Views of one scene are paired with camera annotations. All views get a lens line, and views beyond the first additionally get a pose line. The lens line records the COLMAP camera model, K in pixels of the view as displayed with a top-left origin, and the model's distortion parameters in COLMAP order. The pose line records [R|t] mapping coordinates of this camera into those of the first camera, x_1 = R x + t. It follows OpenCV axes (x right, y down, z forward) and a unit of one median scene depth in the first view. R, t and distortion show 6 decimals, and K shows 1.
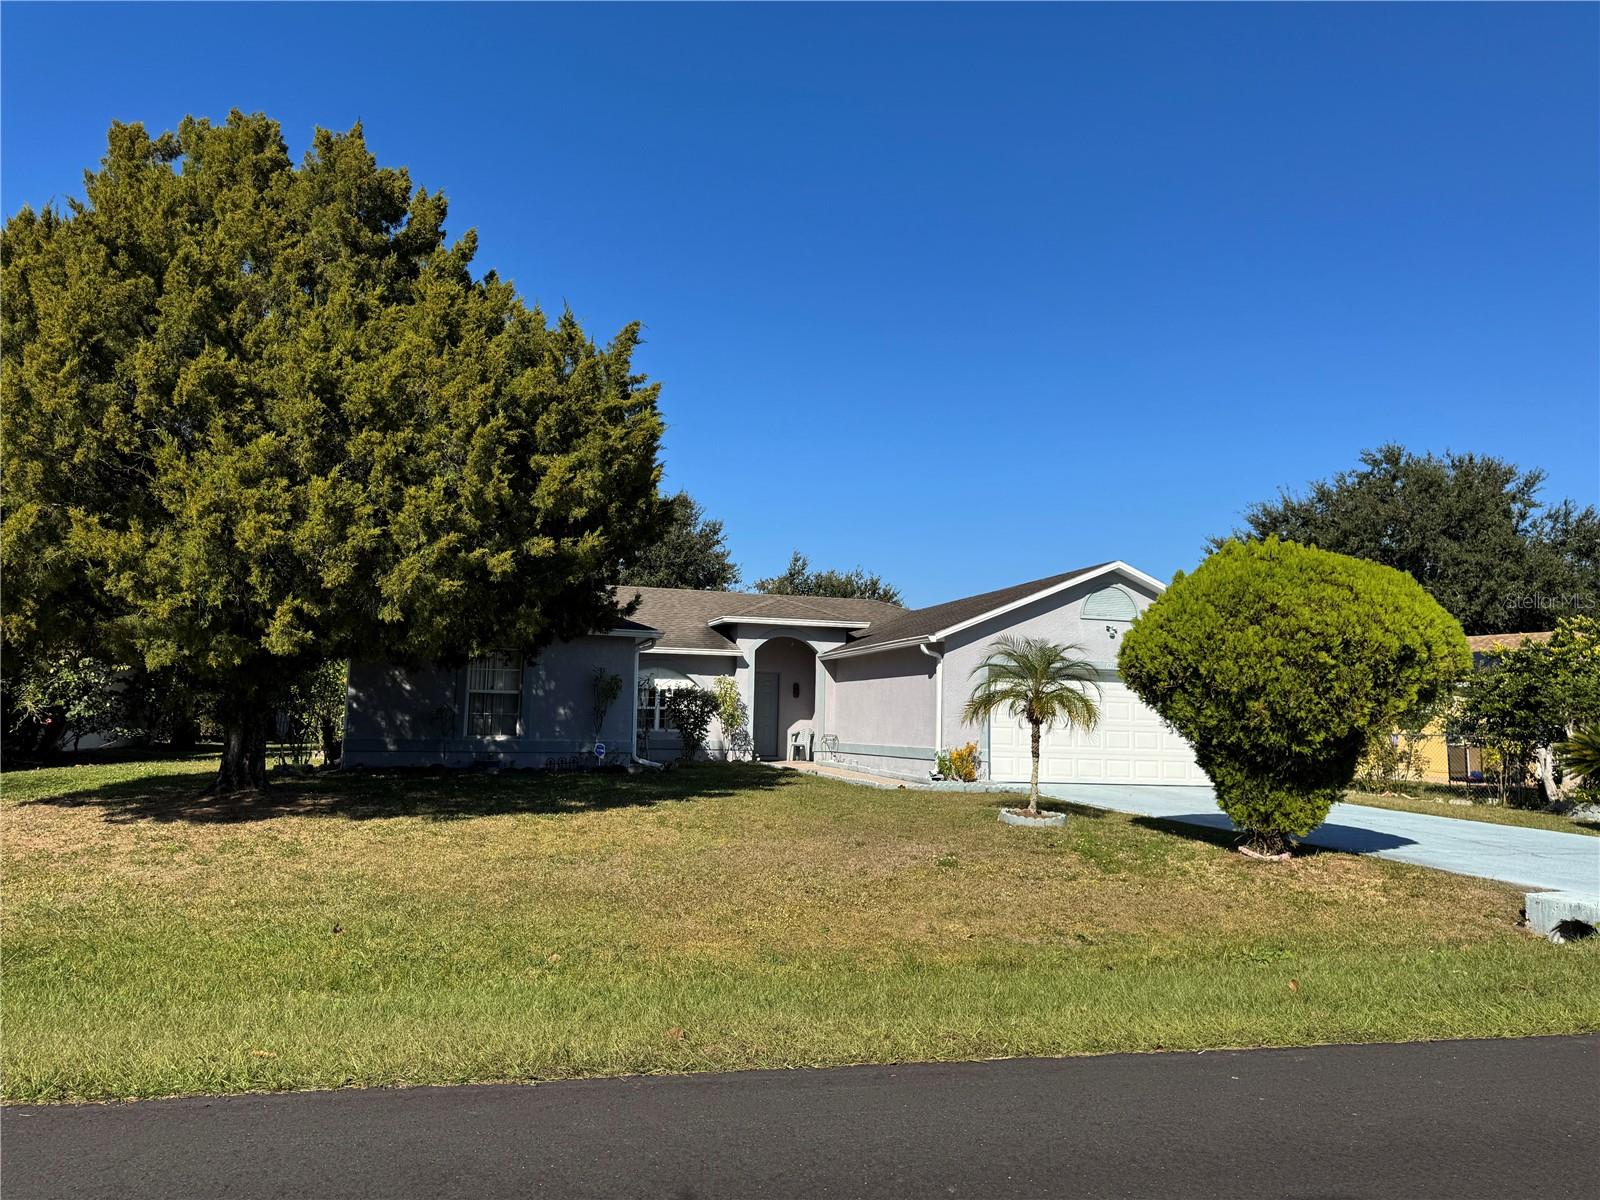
lens RADIAL K [[1109.2, 0, 805.8], [0, 1109.2, 605.0], [0, 0, 1]] dist [0.139949, -0.239128]
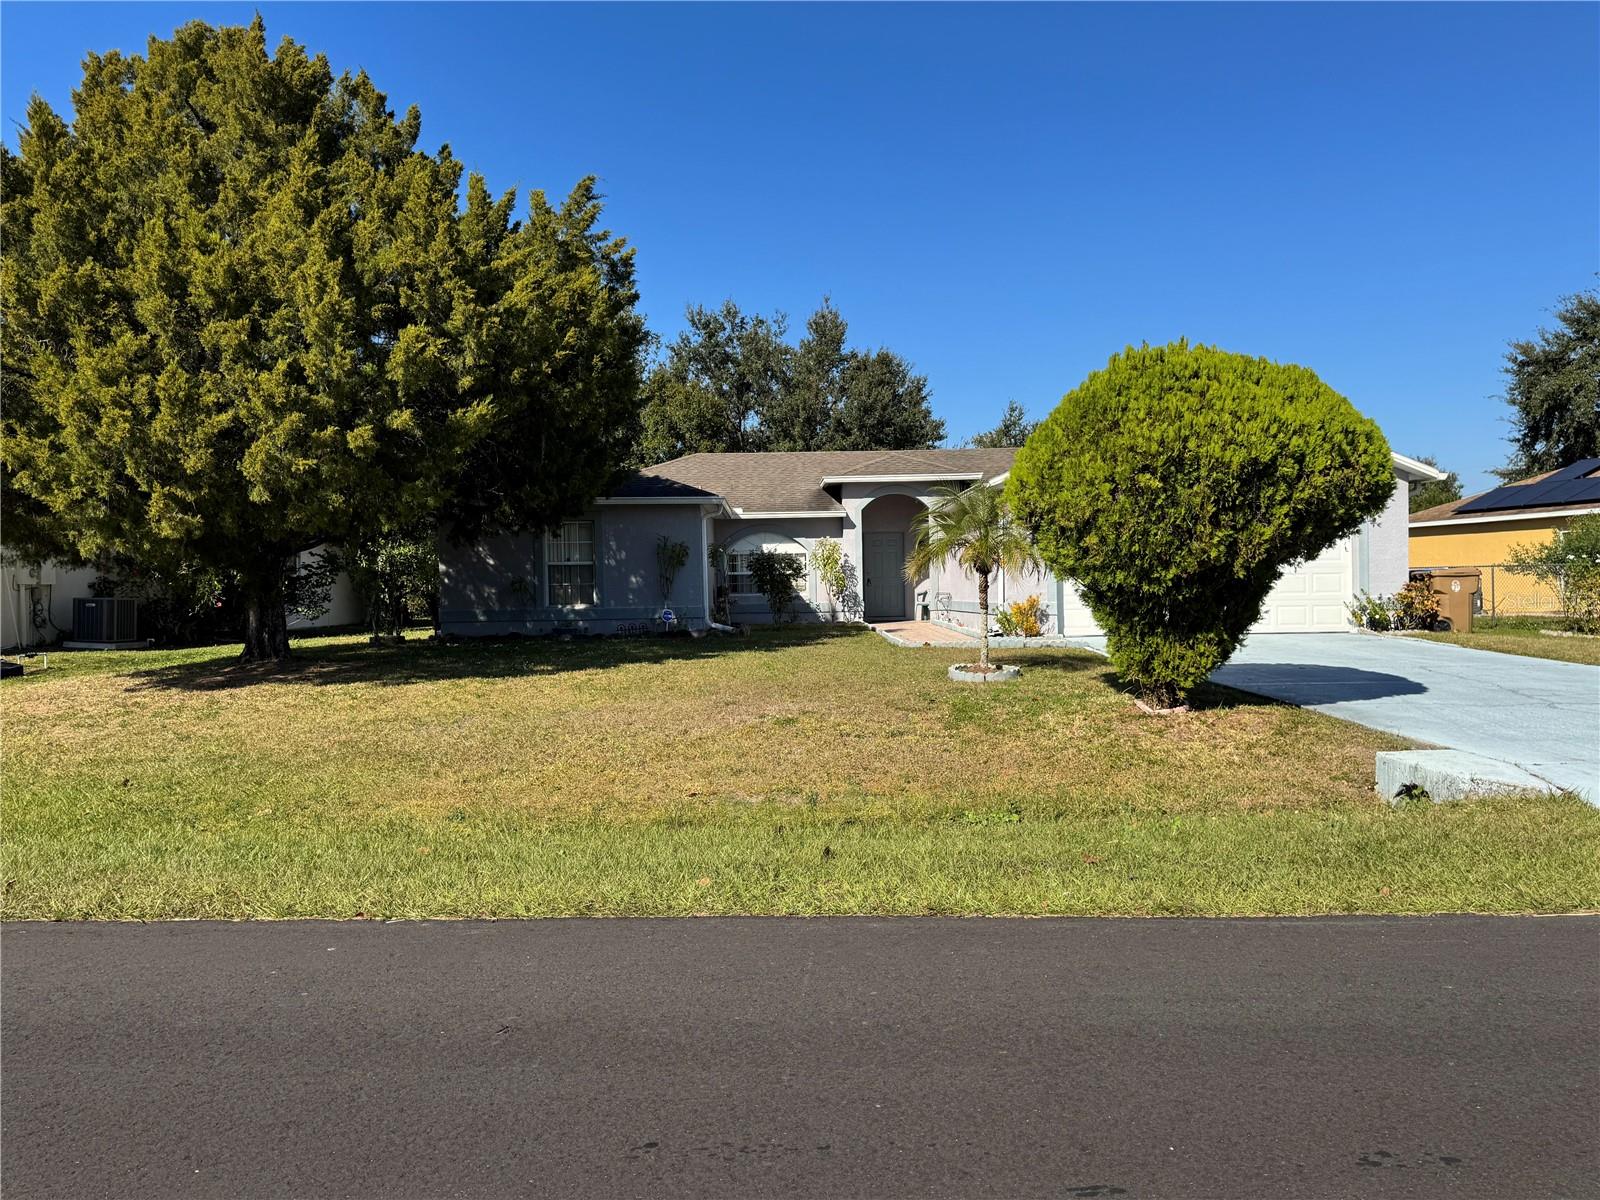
lens RADIAL K [[1114.5, 0, 800.0], [0, 1114.5, 600.0], [0, 0, 1]] dist [0.100005, -0.130468]
pose [[0.961557, -0.035248, -0.272335, 0.277222], [0.066972, 0.991883, 0.108085, 0.016923], [0.266315, -0.122169, 0.956113, 0.069692]]
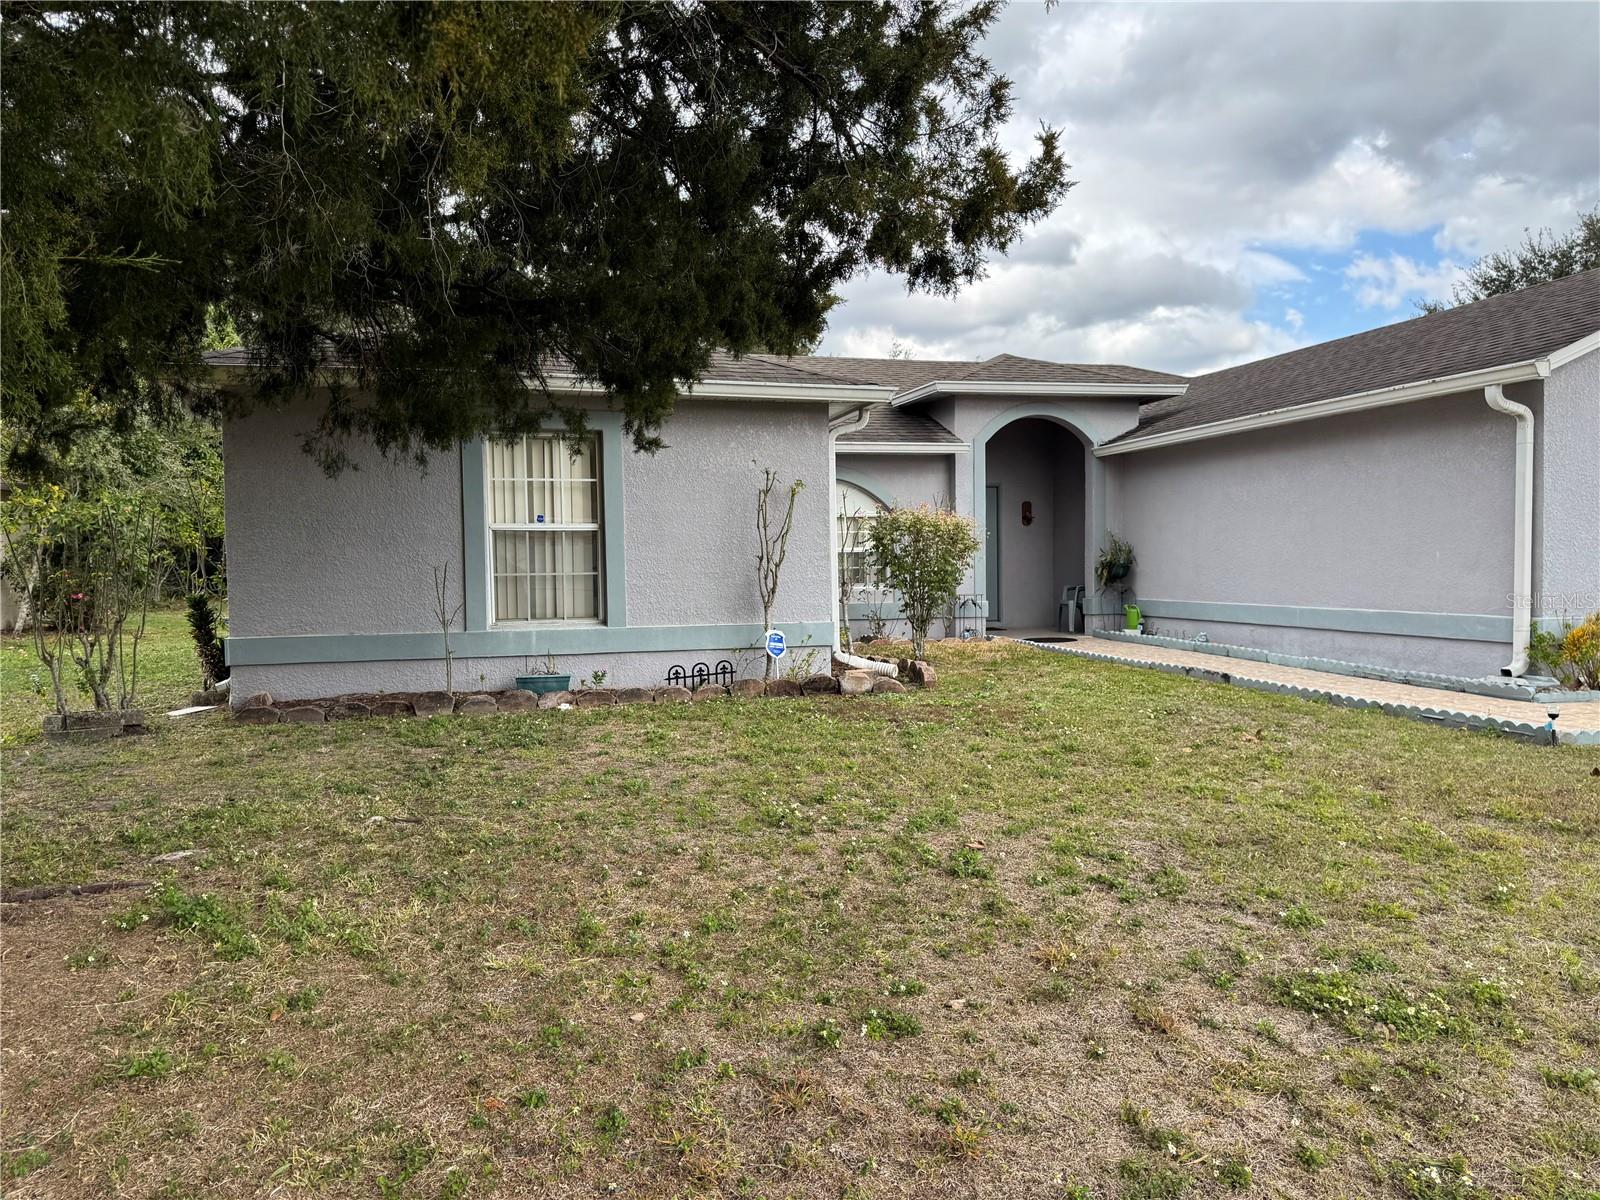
lens RADIAL K [[1114.5, 0, 800.0], [0, 1114.5, 600.0], [0, 0, 1]] dist [0.100005, -0.130468]
pose [[0.998906, -0.033040, -0.033091, -0.205396], [0.037406, 0.989240, 0.141437, 0.059521], [0.028062, -0.142520, 0.989394, 0.698663]]
